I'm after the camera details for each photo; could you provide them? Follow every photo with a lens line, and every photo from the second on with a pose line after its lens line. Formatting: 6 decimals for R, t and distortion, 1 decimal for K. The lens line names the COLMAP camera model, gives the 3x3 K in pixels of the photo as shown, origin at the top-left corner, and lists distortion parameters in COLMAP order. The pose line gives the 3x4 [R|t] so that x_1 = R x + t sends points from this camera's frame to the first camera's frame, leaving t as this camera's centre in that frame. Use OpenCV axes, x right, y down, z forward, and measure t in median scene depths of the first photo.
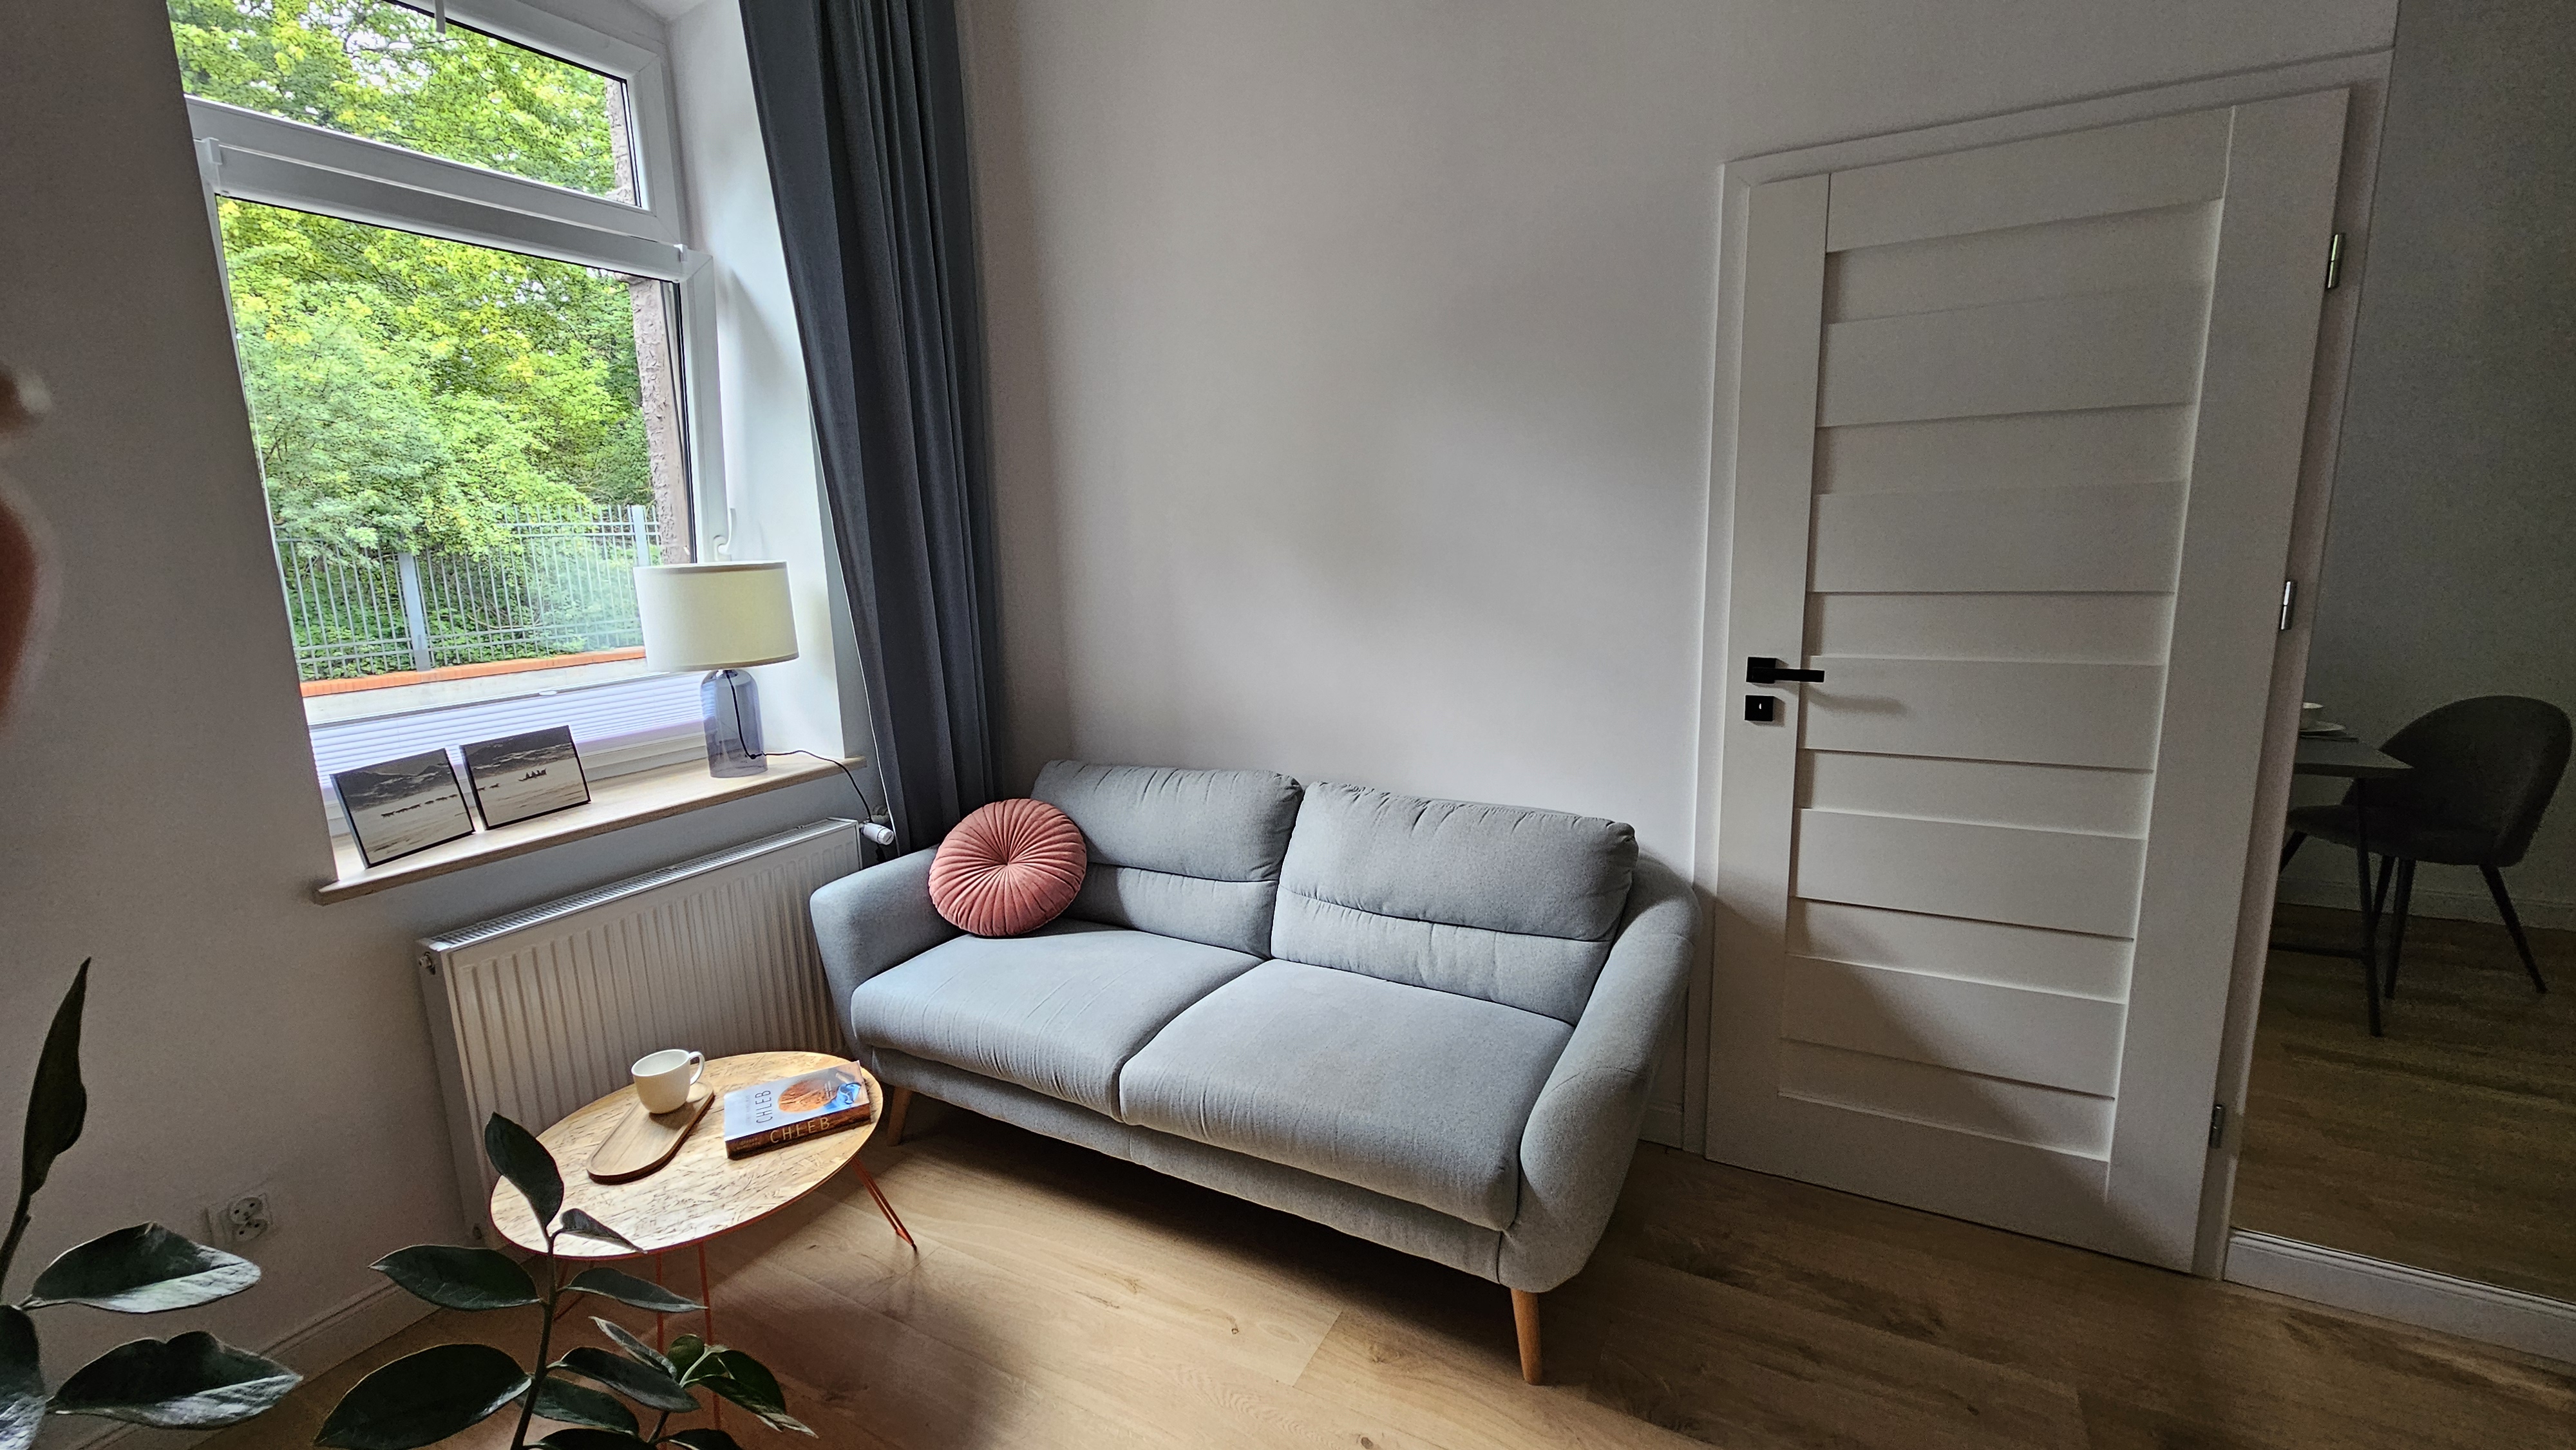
lens RADIAL K [[1051.8, 0, 1274.4], [0, 1051.8, 712.2], [0, 0, 1]] dist [-0.000254, 0.000040]
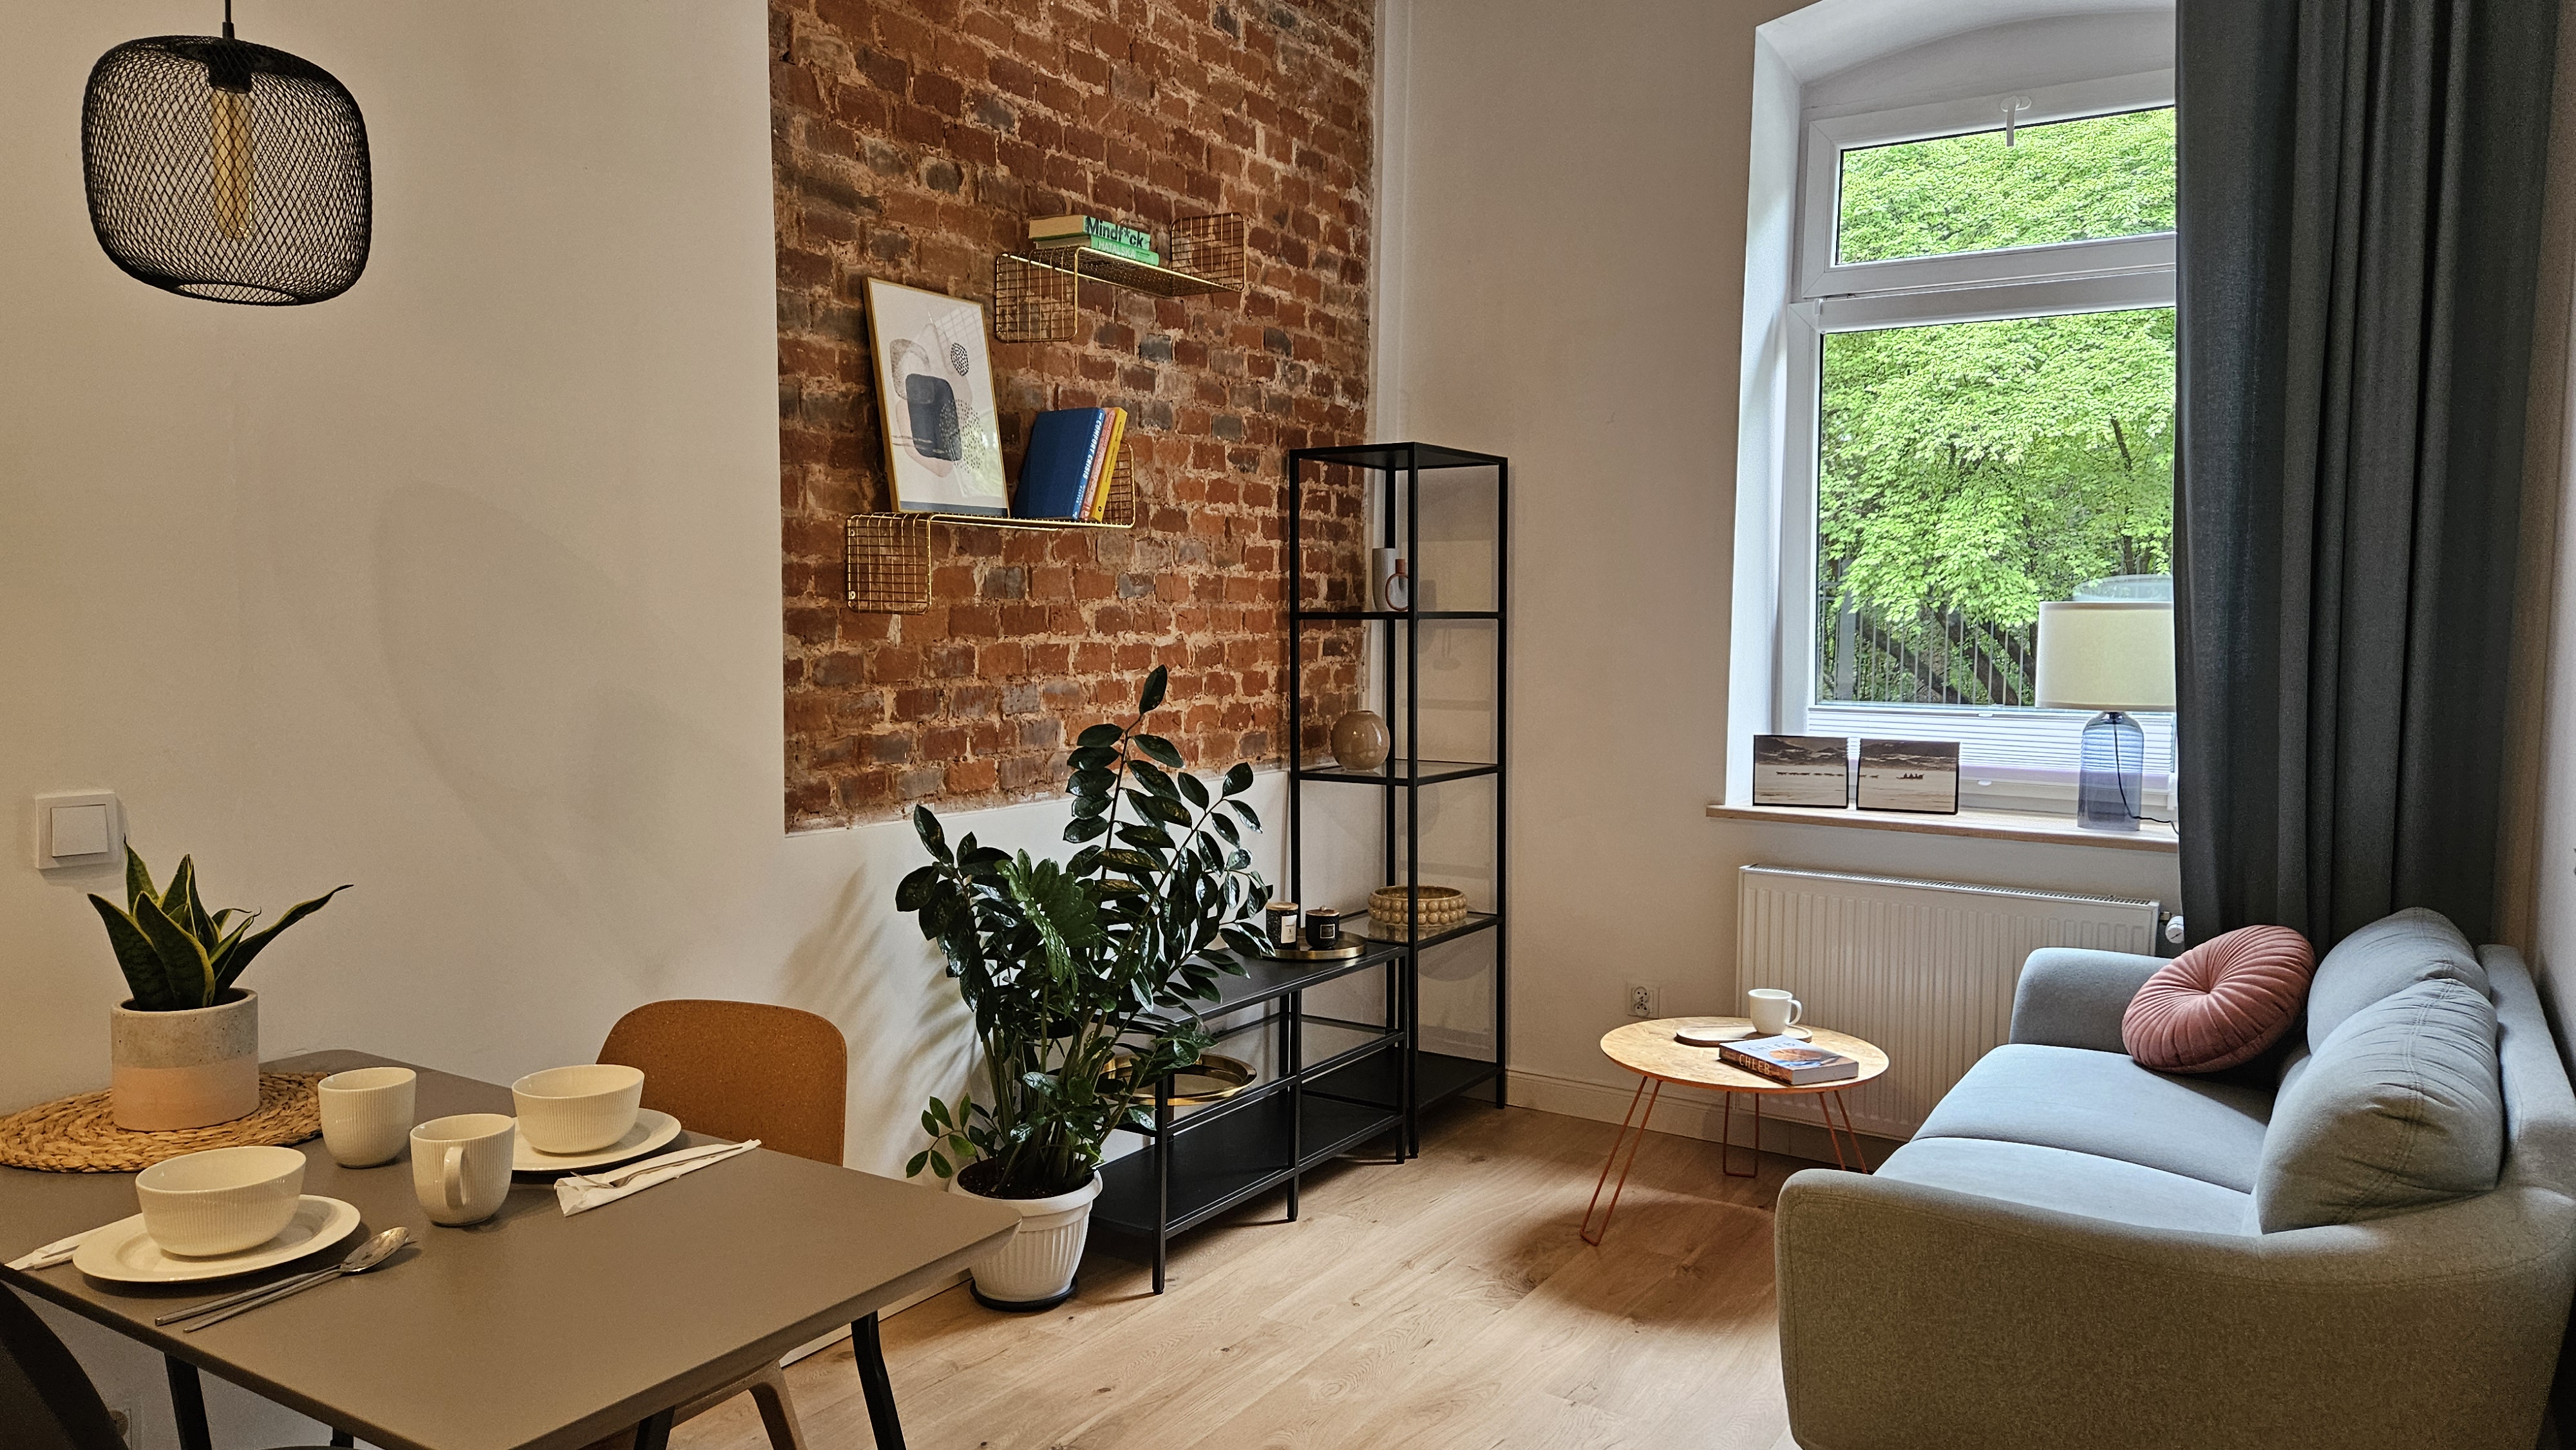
lens RADIAL K [[1721.7, 0, 1310.1], [0, 1721.7, 718.2], [0, 0, 1]] dist [0.070125, -0.054178]
pose [[-0.048072, 0.081356, -0.995525, 1.247496], [-0.184396, 0.978824, 0.088895, -0.051366], [0.981676, 0.187844, -0.032052, 0.430323]]
